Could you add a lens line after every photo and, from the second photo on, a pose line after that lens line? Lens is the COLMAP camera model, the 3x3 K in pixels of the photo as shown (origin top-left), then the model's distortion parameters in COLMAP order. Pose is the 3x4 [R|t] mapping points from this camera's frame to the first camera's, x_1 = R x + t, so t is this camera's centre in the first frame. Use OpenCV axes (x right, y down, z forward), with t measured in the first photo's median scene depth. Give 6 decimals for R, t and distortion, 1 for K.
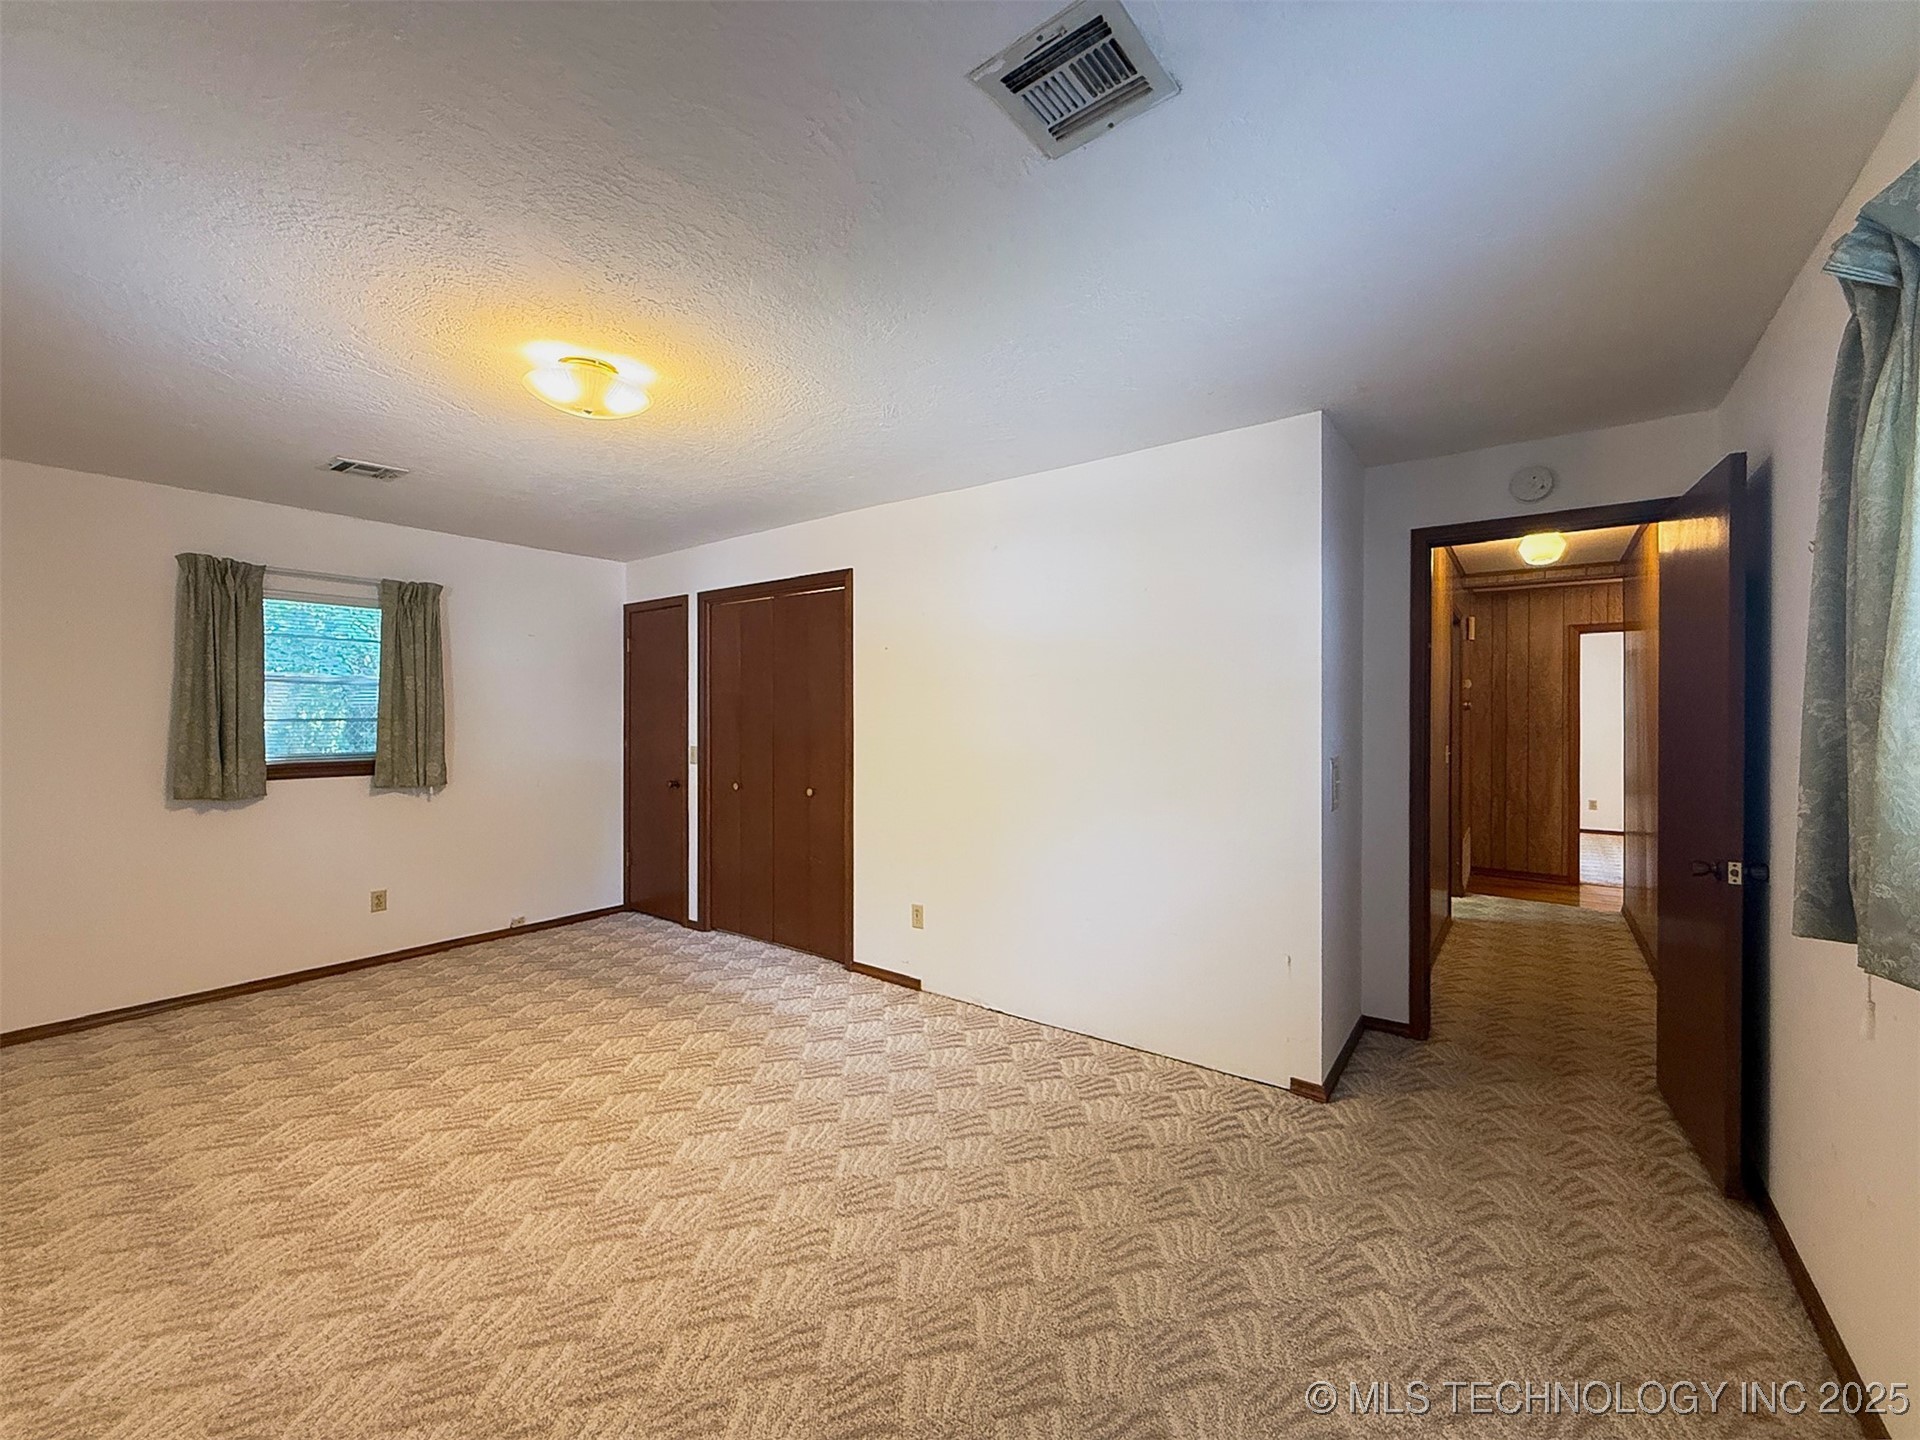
lens RADIAL K [[747.6, 0, 956.6], [0, 747.6, 717.7], [0, 0, 1]] dist [0.000118, 0.000066]
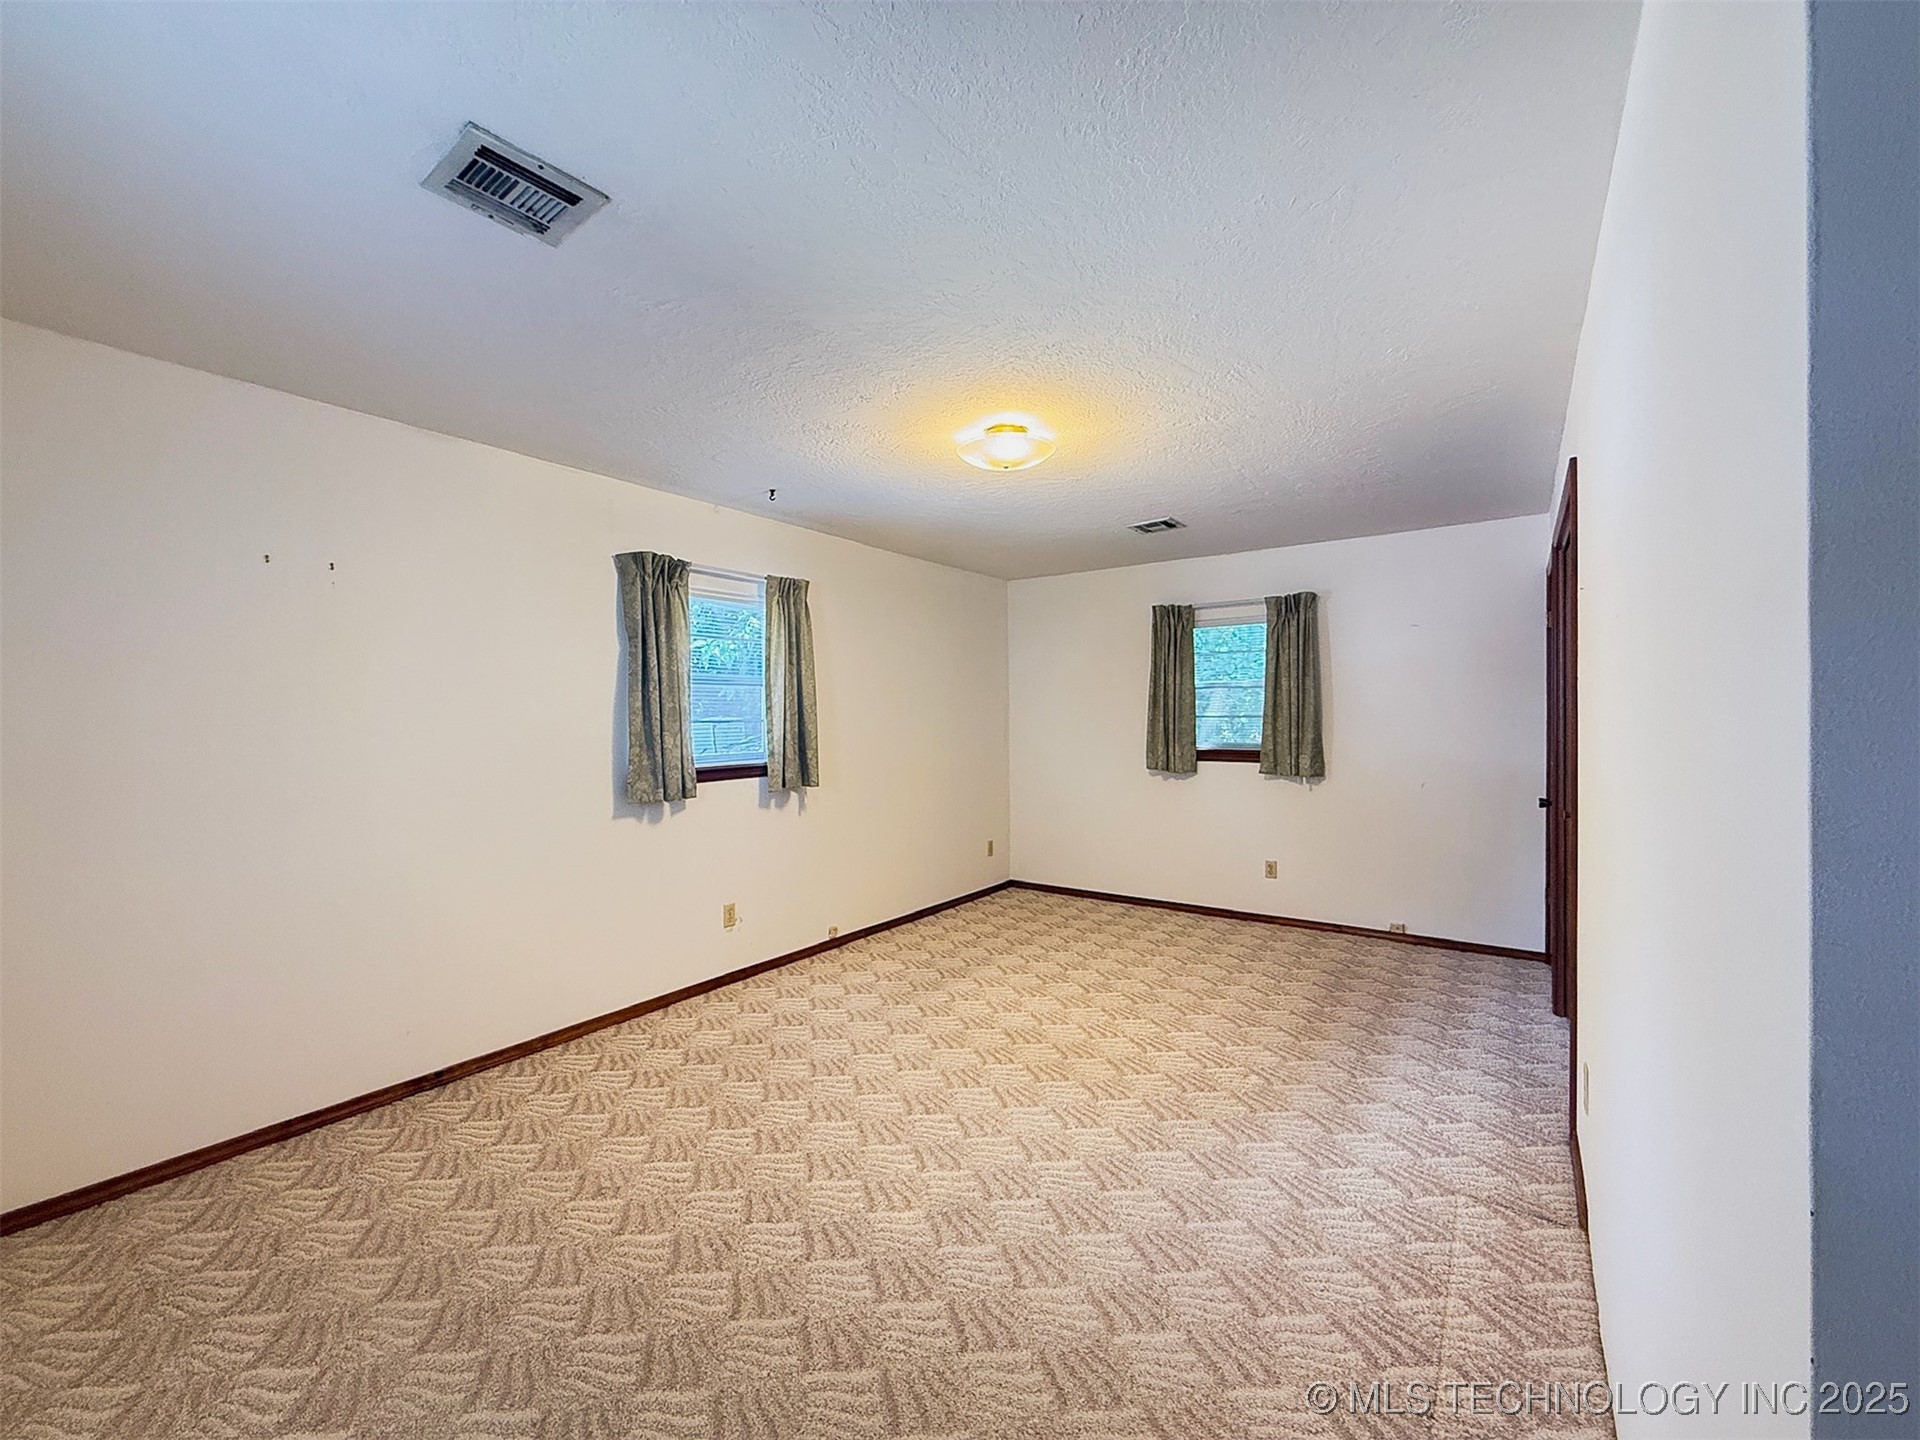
lens RADIAL K [[747.6, 0, 956.6], [0, 747.6, 717.7], [0, 0, 1]] dist [0.000118, 0.000066]
pose [[0.050559, 0.001402, -0.998720, 0.507459], [0.007170, 0.999973, 0.001767, -0.000568], [0.998695, -0.007250, 0.050548, 0.592596]]
